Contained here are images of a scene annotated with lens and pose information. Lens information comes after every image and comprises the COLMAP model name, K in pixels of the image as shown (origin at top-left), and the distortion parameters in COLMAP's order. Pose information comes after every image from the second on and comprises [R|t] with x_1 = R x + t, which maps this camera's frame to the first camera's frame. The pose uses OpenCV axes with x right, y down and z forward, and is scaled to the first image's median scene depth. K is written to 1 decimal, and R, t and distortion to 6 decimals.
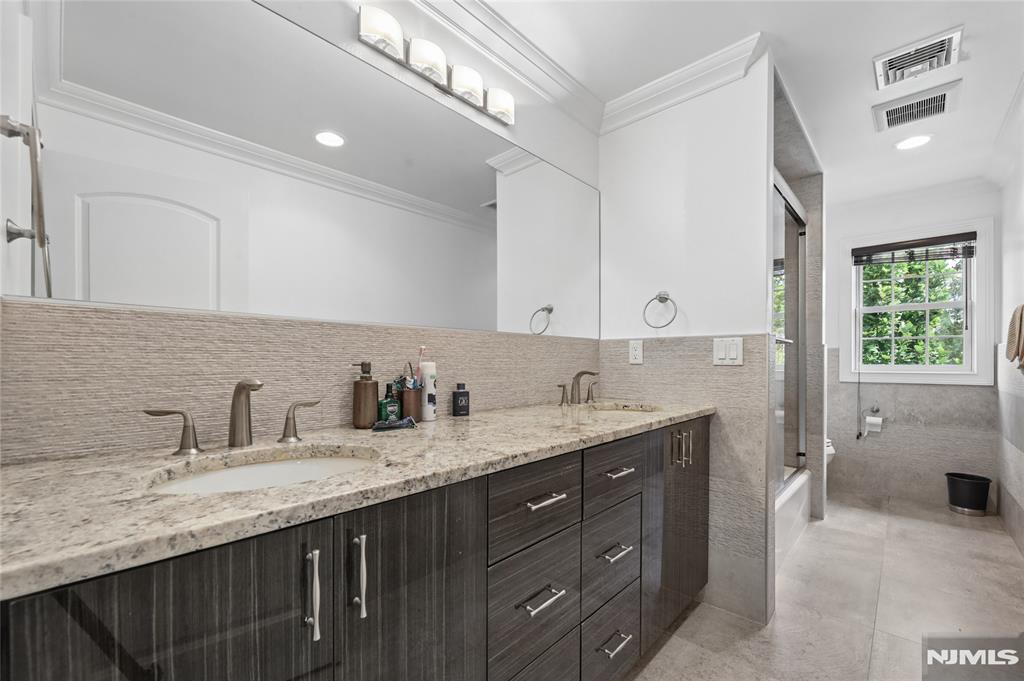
lens RADIAL K [[429.7, 0, 516.1], [0, 429.7, 357.8], [0, 0, 1]] dist [0.001169, 0.000478]
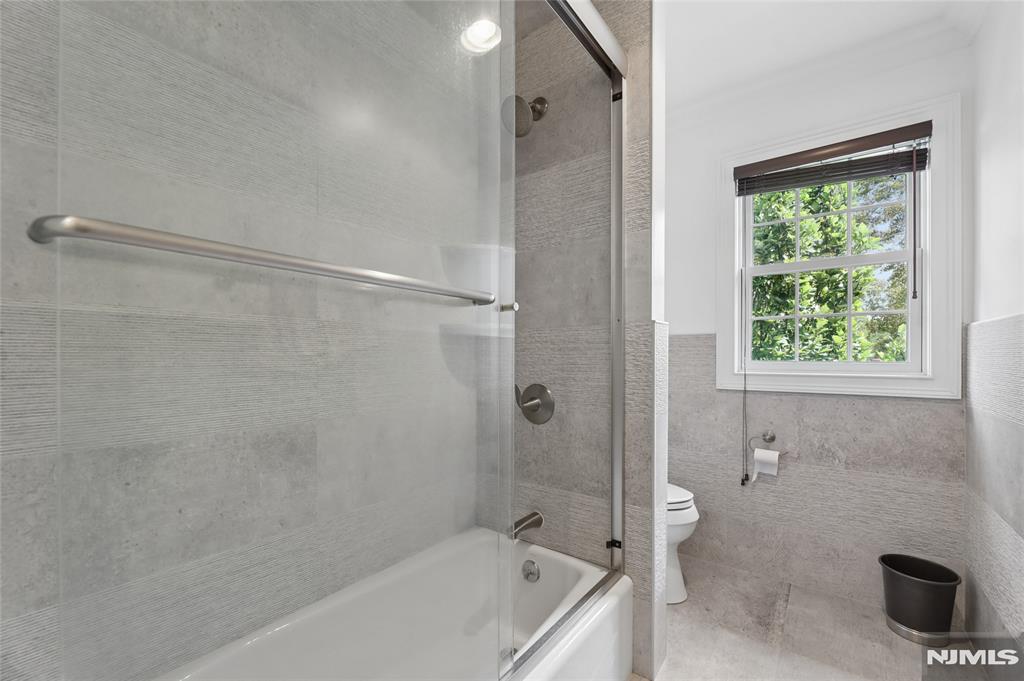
lens RADIAL K [[426.8, 0, 505.6], [0, 426.8, 352.3], [0, 0, 1]] dist [-0.002476, -0.000506]
pose [[0.996016, 0.001126, 0.089165, 0.422689], [-0.001001, 0.999998, -0.001444, 0.004770], [-0.089166, 0.001349, 0.996016, 0.448900]]
